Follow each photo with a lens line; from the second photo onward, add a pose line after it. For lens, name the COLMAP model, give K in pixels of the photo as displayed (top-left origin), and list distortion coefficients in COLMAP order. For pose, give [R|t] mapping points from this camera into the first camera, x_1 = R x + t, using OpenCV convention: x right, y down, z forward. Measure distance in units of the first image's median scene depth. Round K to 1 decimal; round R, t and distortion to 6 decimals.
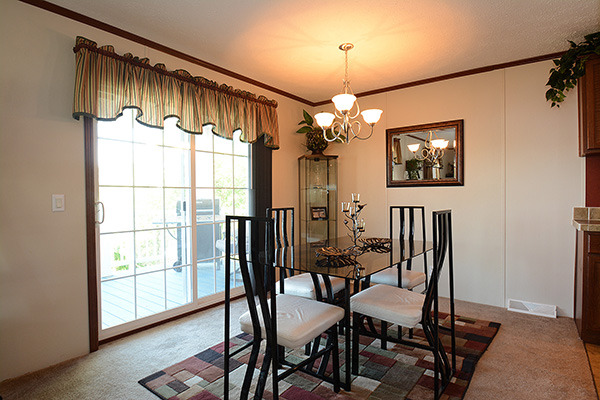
lens RADIAL K [[344.2, 0, 300.0], [0, 344.2, 201.9], [0, 0, 1]] dist [0.000985, -0.000414]
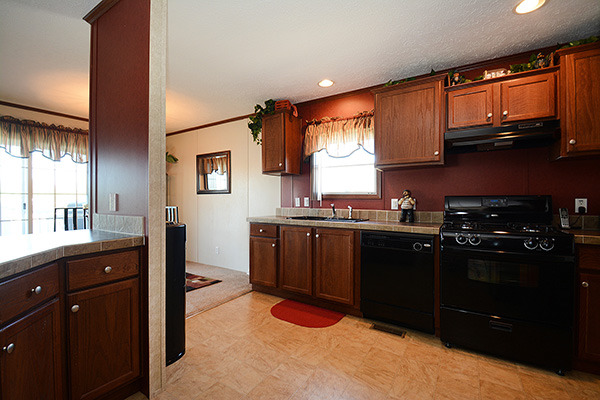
lens RADIAL K [[271.1, 0, 296.9], [0, 271.1, 198.9], [0, 0, 1]] dist [0.002244, -0.001598]
pose [[0.996038, 0.005424, 0.088760, 0.730858], [-0.003900, 0.999842, -0.017326, -0.003912], [-0.088840, 0.016911, 0.995902, -0.255621]]
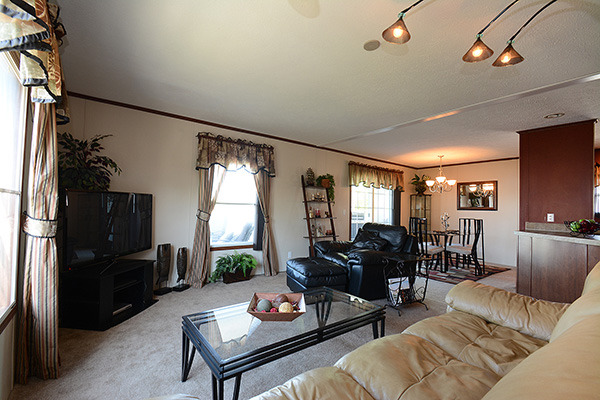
lens RADIAL K [[271.1, 0, 295.8], [0, 271.1, 201.0], [0, 0, 1]] dist [0.002244, -0.001598]
pose [[0.961342, 0.025300, -0.274194, -0.296300], [-0.040118, 0.998014, -0.048568, 0.027618], [0.272420, 0.057691, 0.960447, -1.054413]]
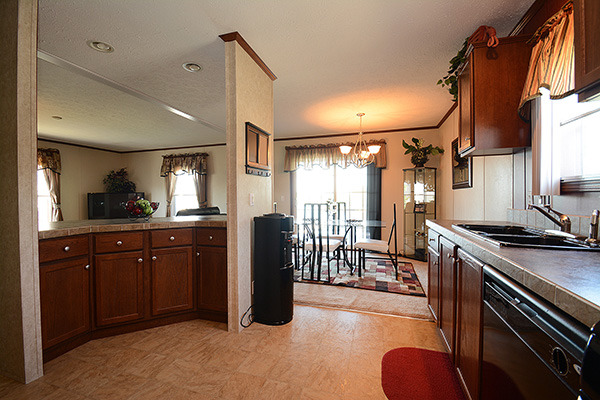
lens RADIAL K [[271.1, 0, 291.3], [0, 271.1, 201.7], [0, 0, 1]] dist [0.002244, -0.001598]
pose [[0.326902, 0.021808, -0.944807, 1.223941], [-0.015183, 0.999726, 0.017822, -0.008539], [0.944936, 0.008519, 0.327144, 0.170101]]
